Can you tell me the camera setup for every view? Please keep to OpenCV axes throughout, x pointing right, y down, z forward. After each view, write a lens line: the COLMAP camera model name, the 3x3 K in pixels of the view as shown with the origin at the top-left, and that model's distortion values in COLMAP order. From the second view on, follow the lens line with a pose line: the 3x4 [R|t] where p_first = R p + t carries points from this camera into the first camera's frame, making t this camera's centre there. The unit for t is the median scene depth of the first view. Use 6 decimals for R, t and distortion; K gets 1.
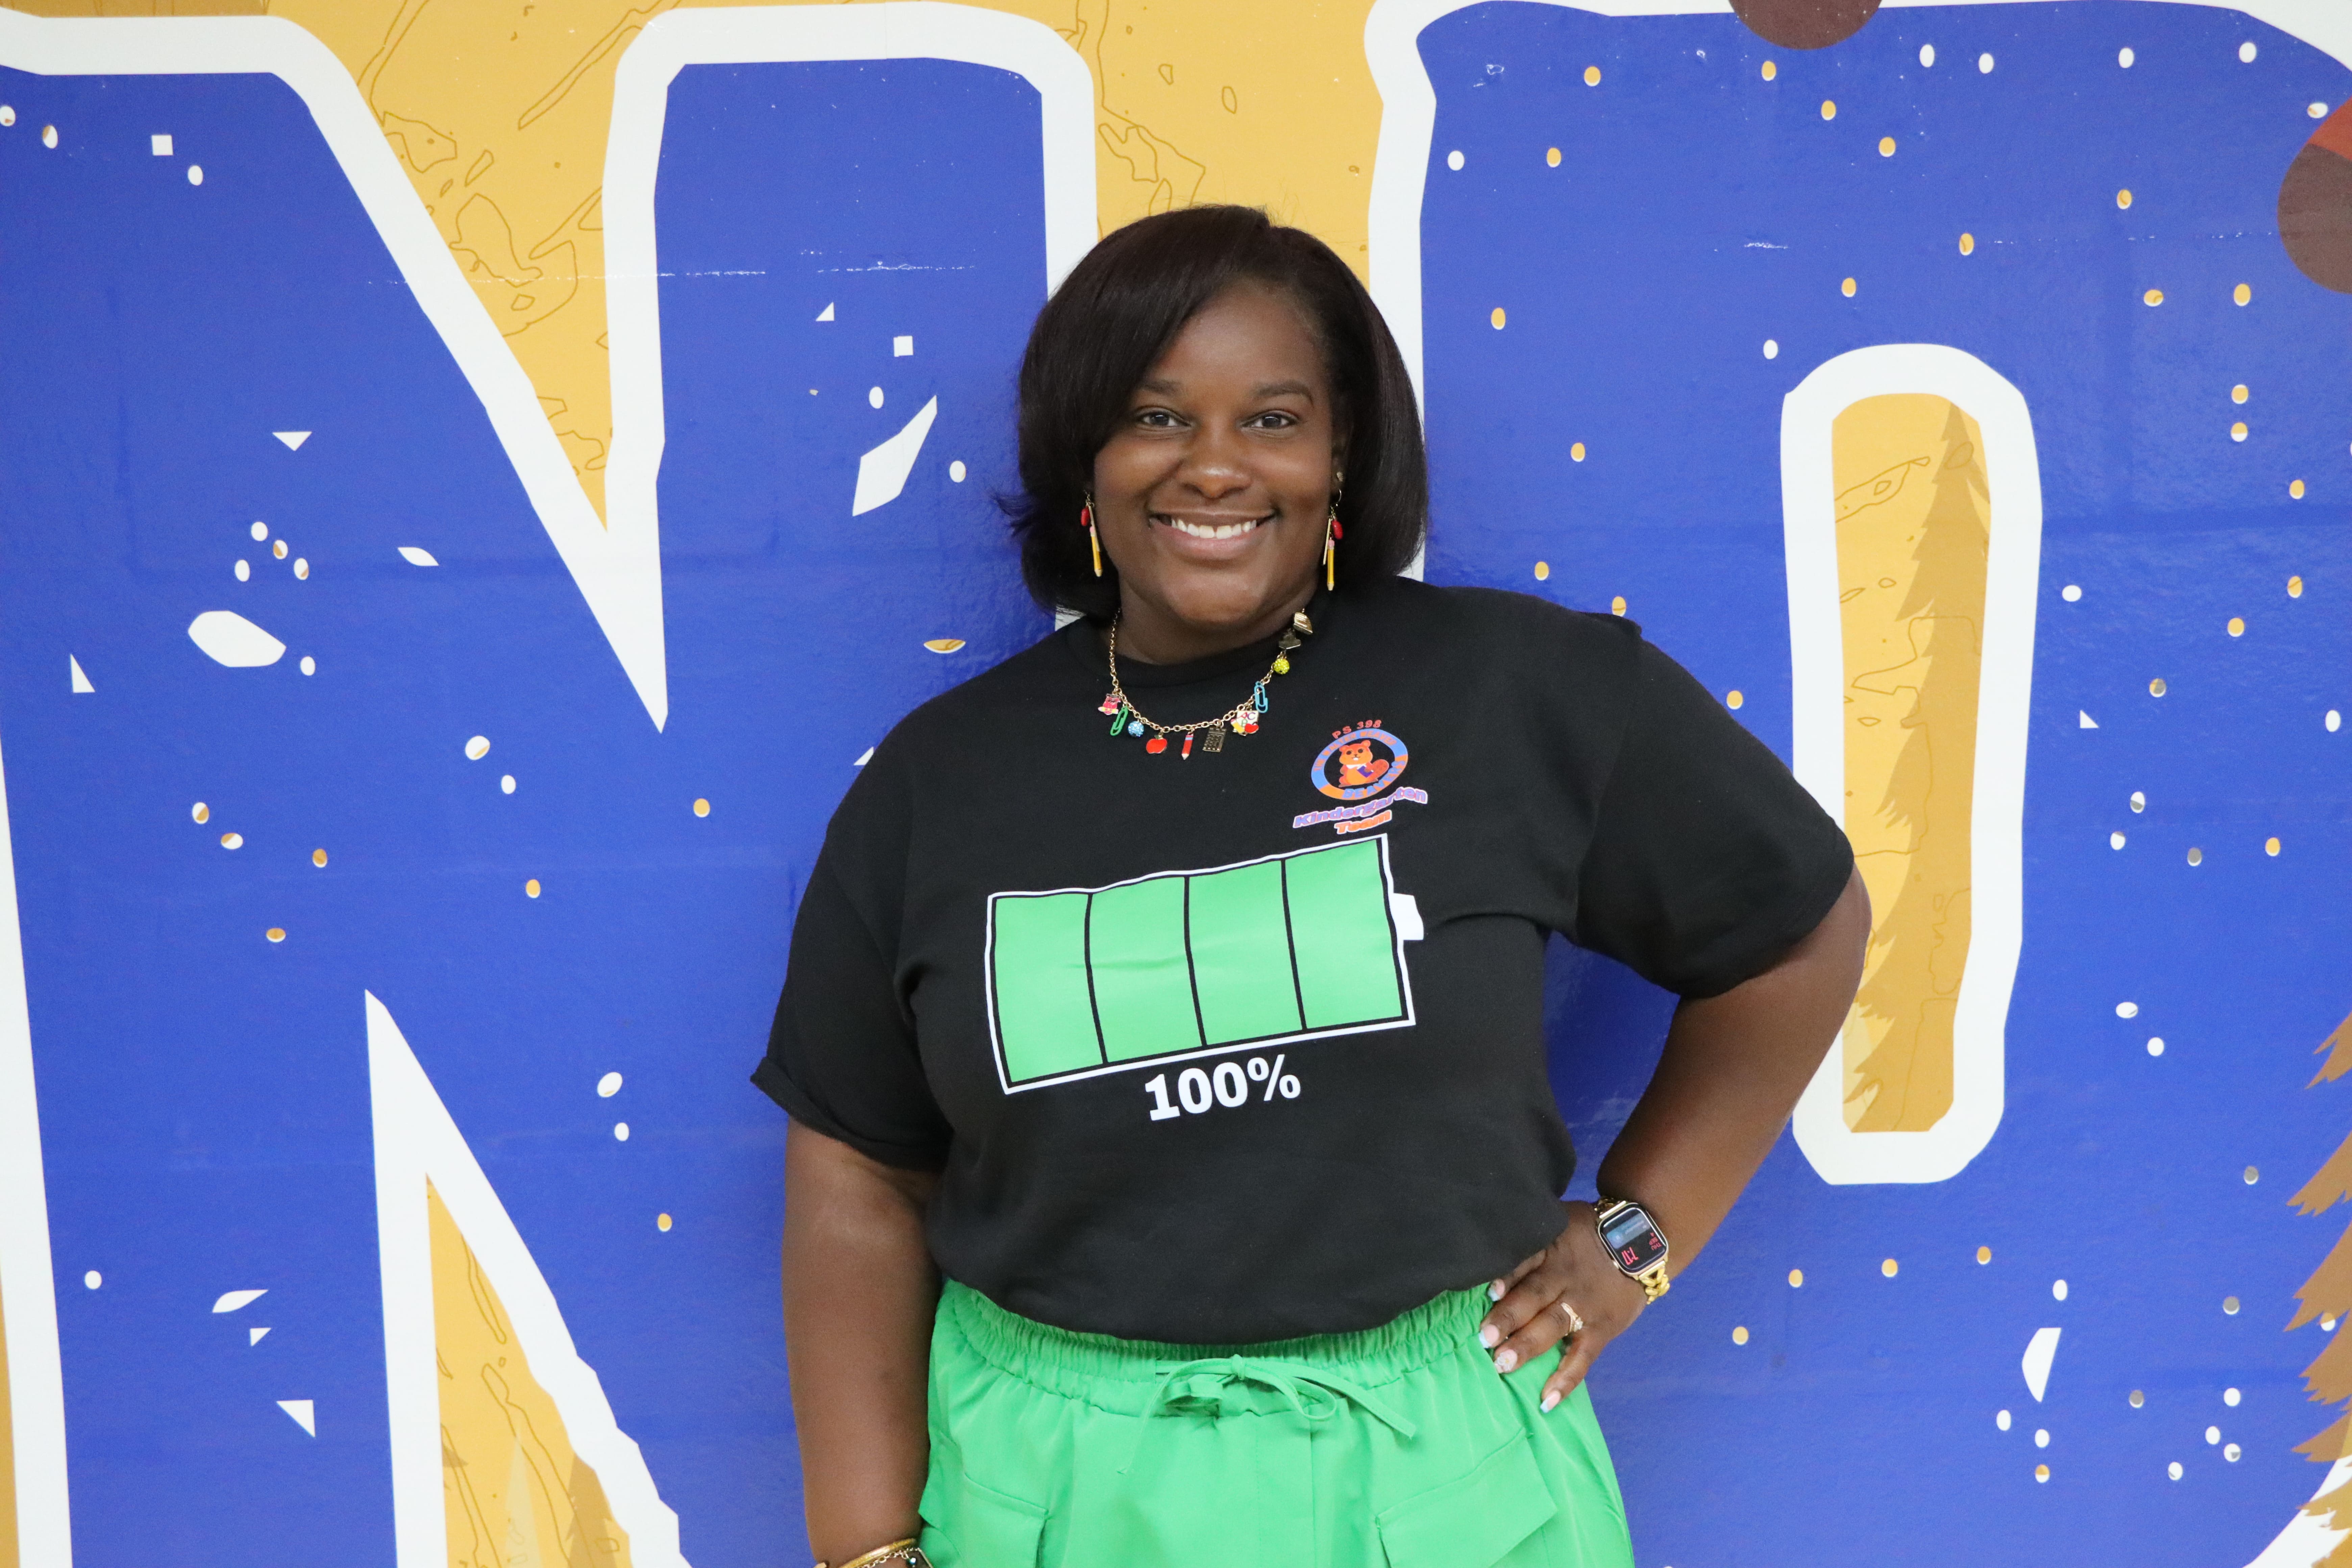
lens RADIAL K [[3540.7, 0, 1174.2], [0, 3540.7, 847.2], [0, 0, 1]] dist [-0.044032, 0.687303]
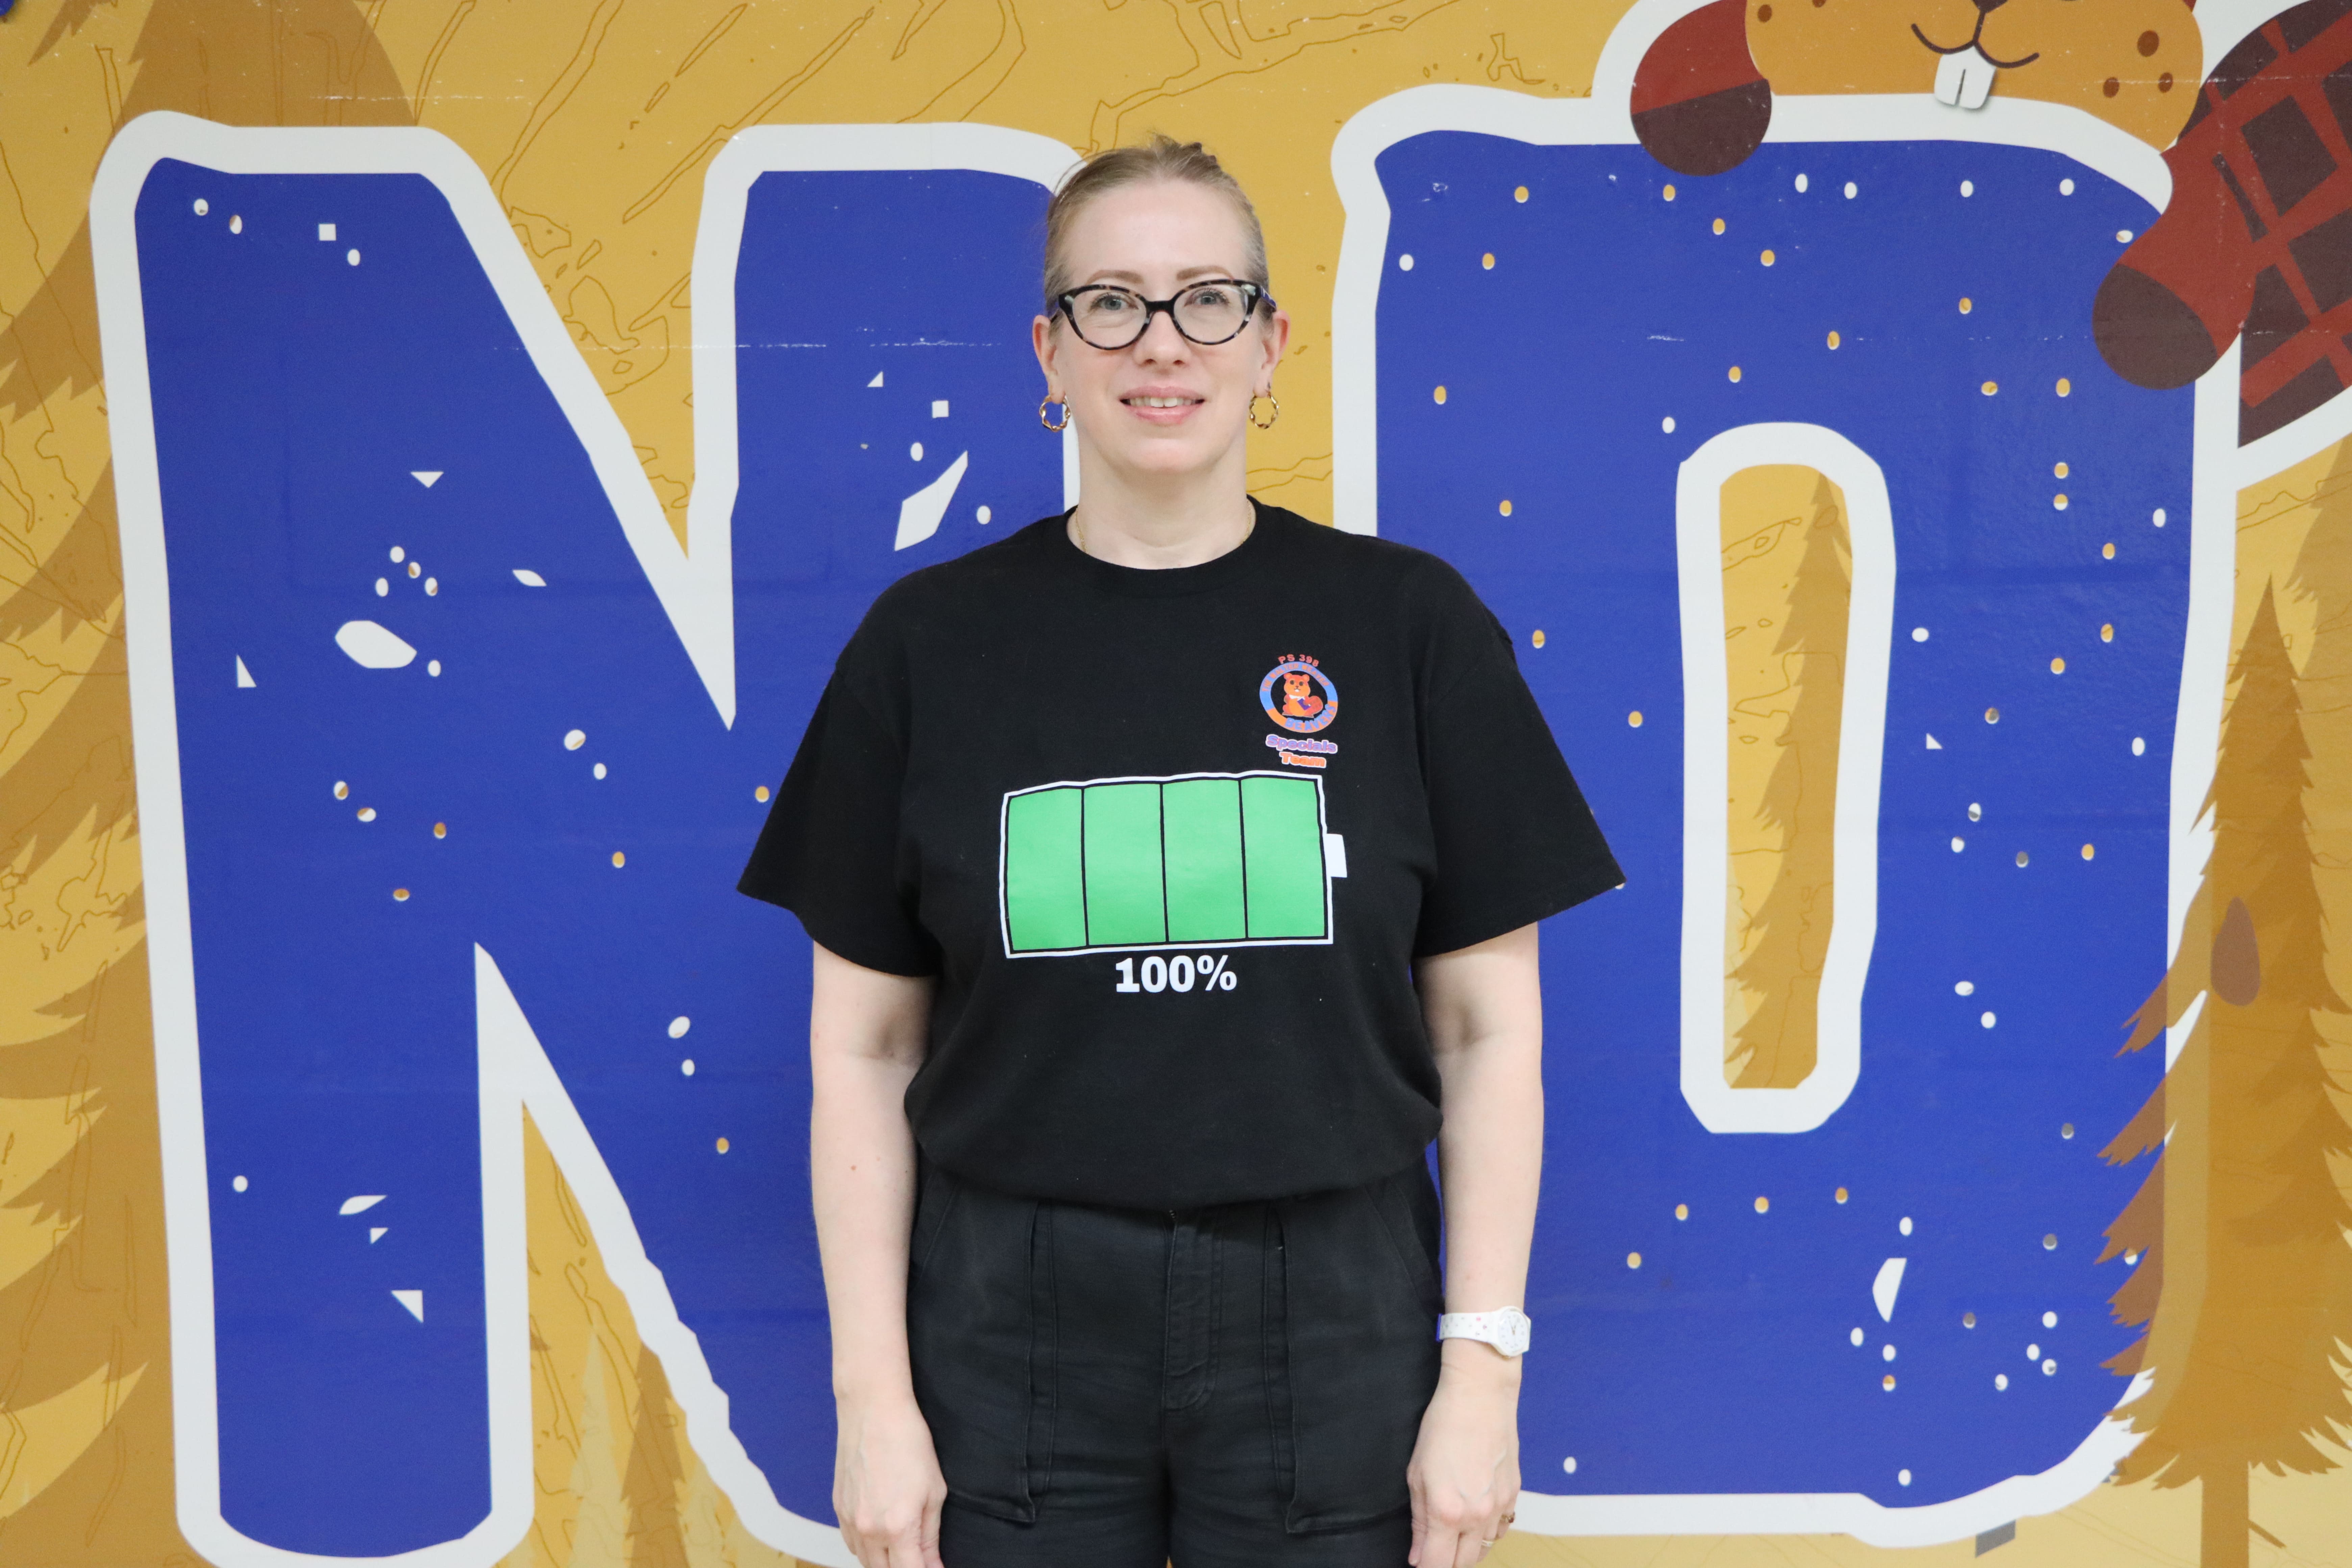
lens RADIAL K [[3635.8, 0, 1183.8], [0, 3635.8, 839.0], [0, 0, 1]] dist [-0.037616, 0.646269]
pose [[0.999800, 0.018750, -0.006945, 0.016367], [-0.018932, 0.999452, -0.027166, 0.034151], [0.006432, 0.027292, 0.999607, -0.214817]]
